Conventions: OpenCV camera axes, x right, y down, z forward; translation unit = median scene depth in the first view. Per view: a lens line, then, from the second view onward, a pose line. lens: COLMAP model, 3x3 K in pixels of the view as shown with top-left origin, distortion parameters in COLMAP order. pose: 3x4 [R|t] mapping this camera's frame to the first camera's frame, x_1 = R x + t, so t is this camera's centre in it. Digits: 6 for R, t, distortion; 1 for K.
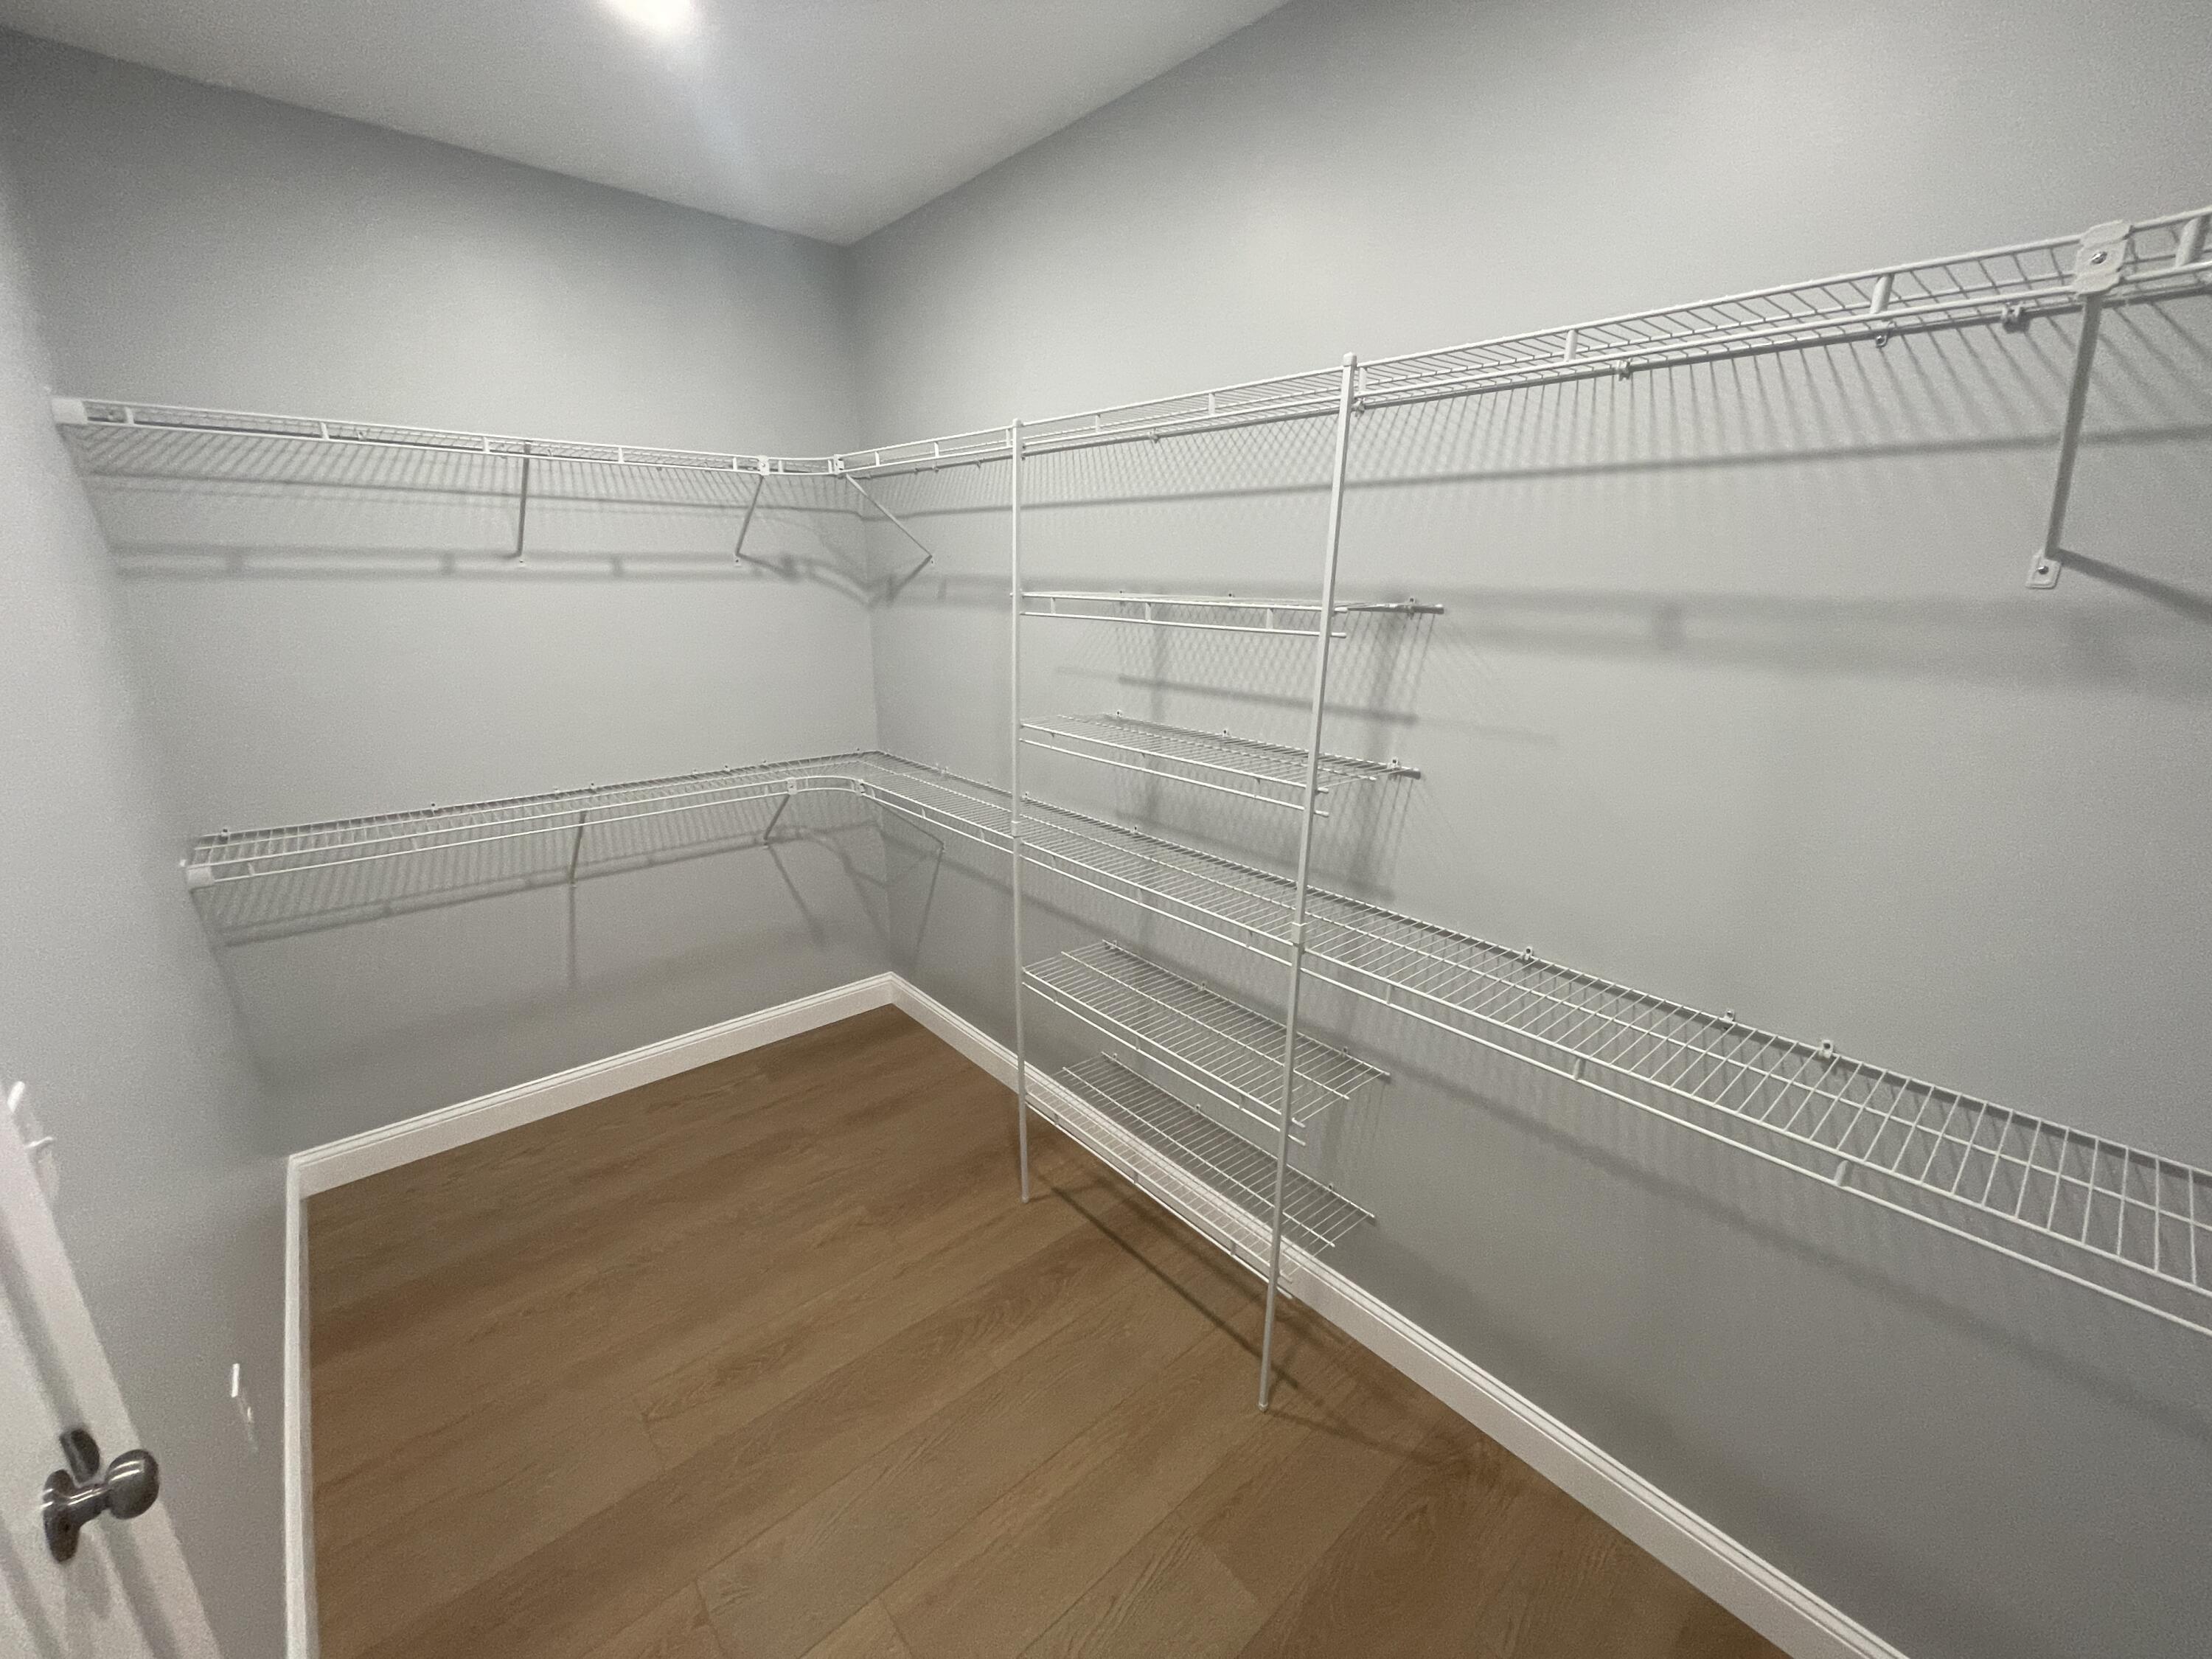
lens RADIAL K [[888.1, 0, 1104.4], [0, 888.1, 824.5], [0, 0, 1]] dist [-0.024178, -0.000005]
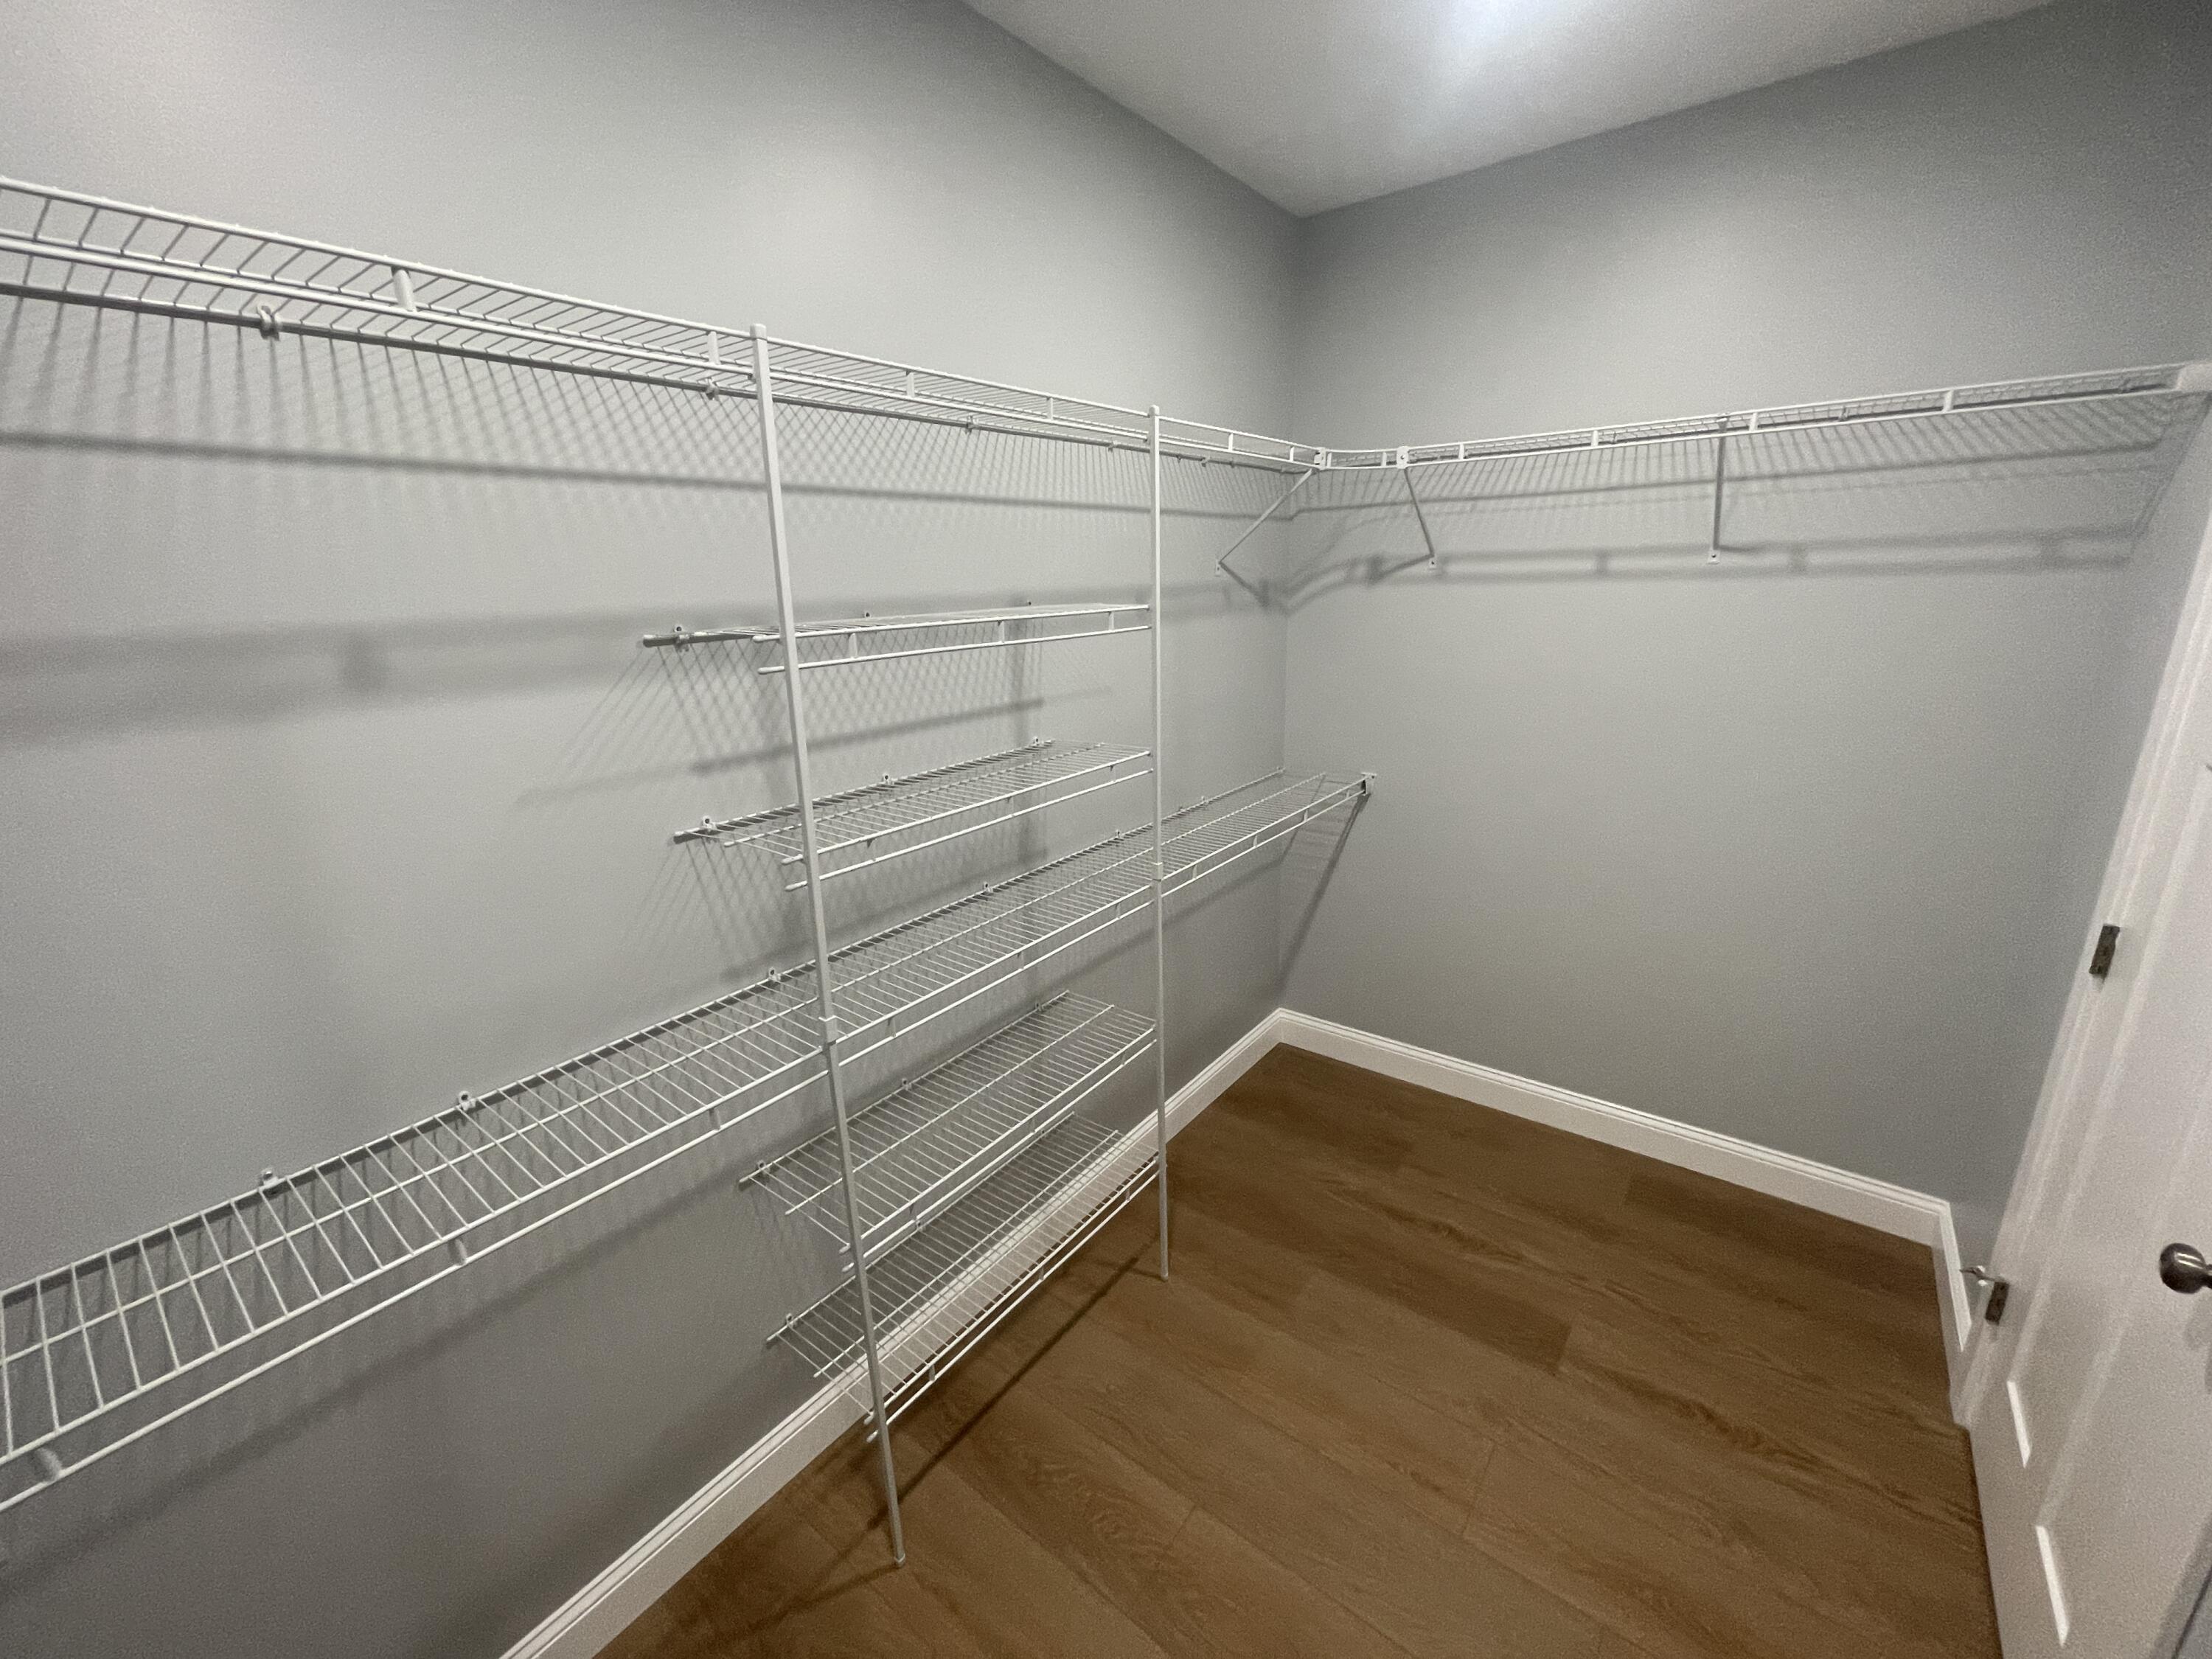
lens RADIAL K [[930.2, 0, 1102.9], [0, 930.2, 847.8], [0, 0, 1]] dist [0.021723, -0.000065]
pose [[-0.196305, -0.279896, 0.939746, -0.856468], [0.299111, 0.895621, 0.329235, -0.310437], [-0.933808, 0.345719, -0.092094, 1.030718]]
